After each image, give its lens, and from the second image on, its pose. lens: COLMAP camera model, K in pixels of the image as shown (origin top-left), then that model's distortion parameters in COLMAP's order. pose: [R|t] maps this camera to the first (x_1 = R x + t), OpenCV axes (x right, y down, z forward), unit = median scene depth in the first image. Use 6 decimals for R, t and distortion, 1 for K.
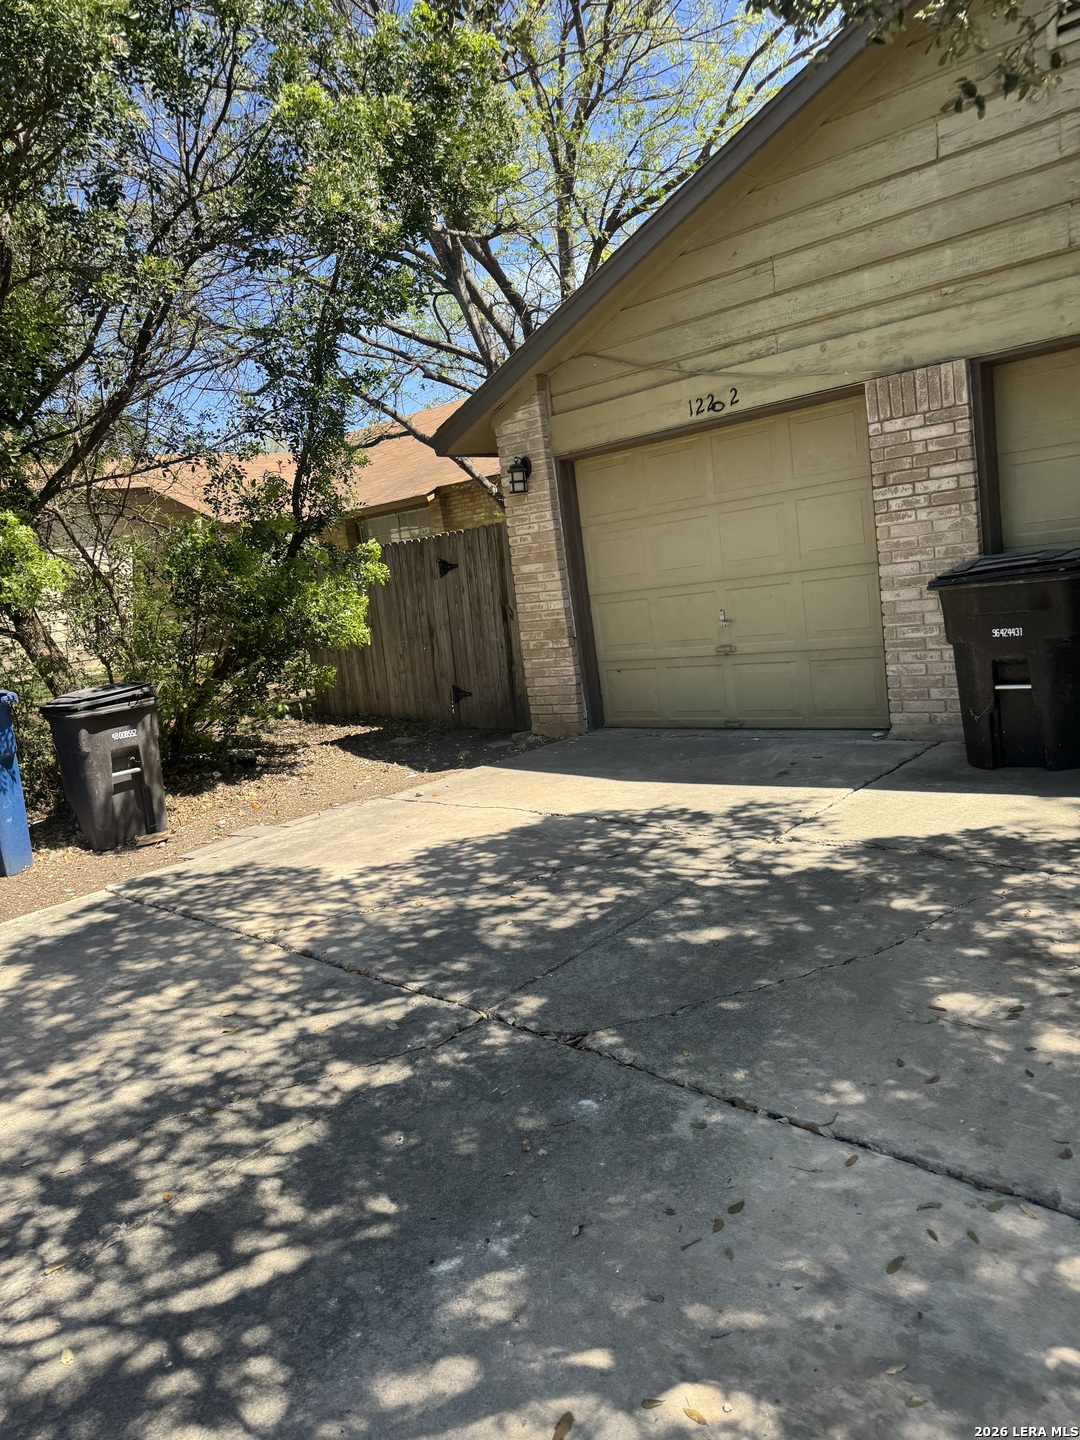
lens RADIAL K [[1051.6, 0, 542.7], [0, 1051.6, 735.0], [0, 0, 1]] dist [0.037254, -0.032390]
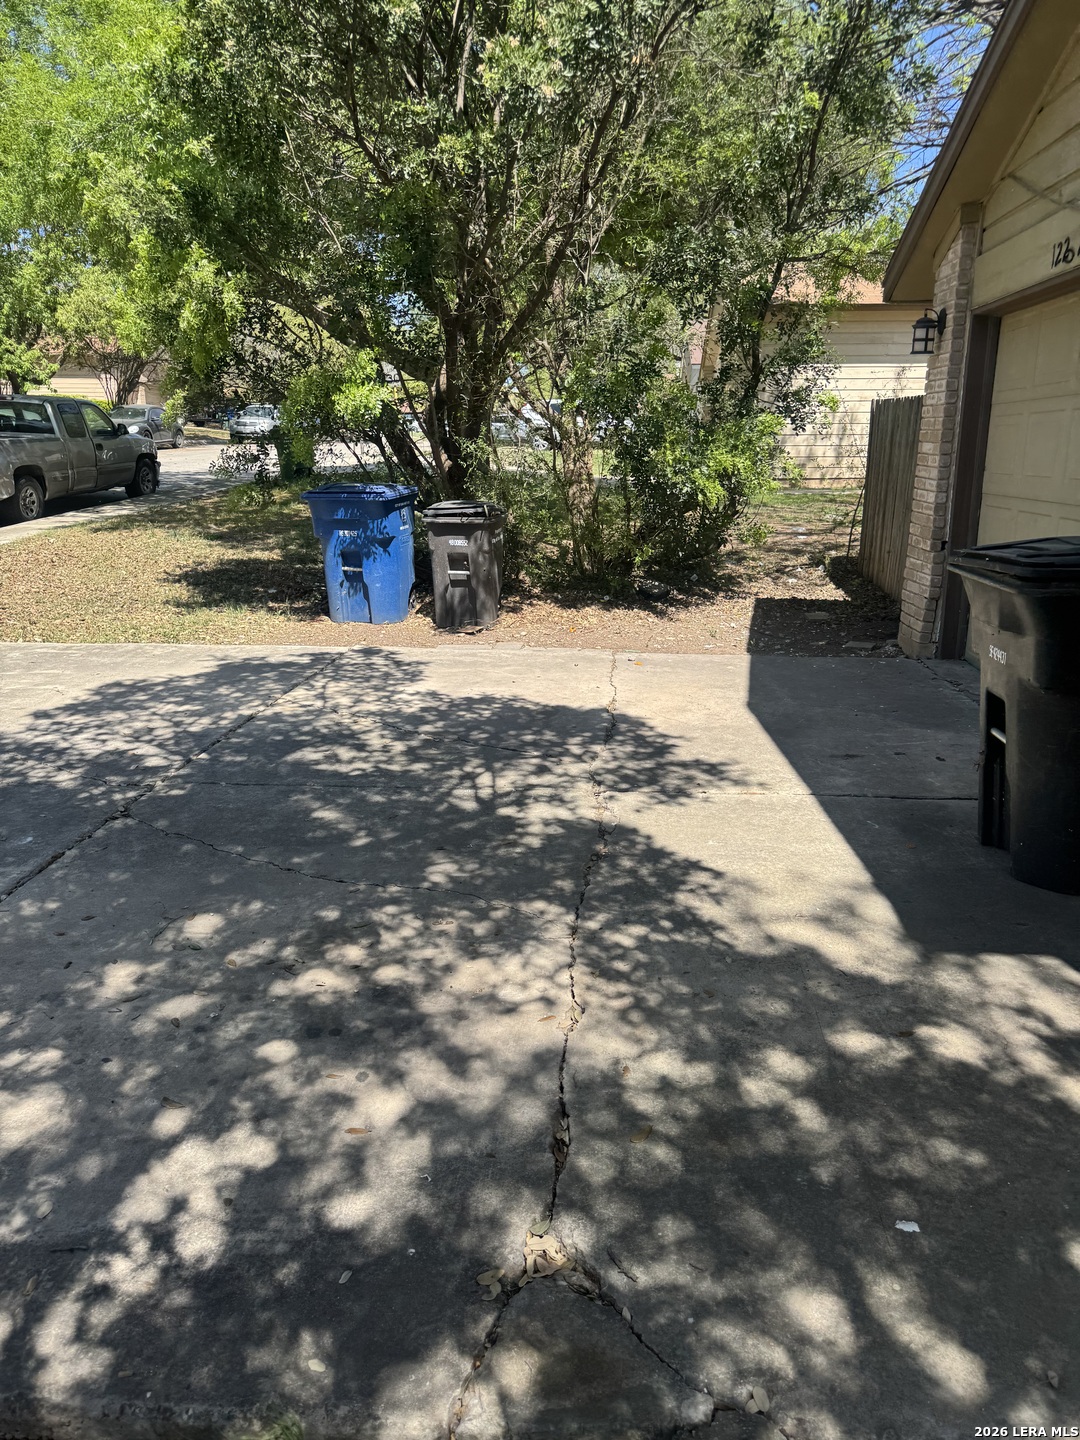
lens RADIAL K [[1051.6, 0, 542.7], [0, 1051.6, 735.0], [0, 0, 1]] dist [0.037254, -0.032390]
pose [[0.578078, 0.344232, -0.739818, 0.959887], [-0.212820, 0.938884, 0.270562, -0.209556], [0.787739, 0.001042, 0.616008, 0.441478]]
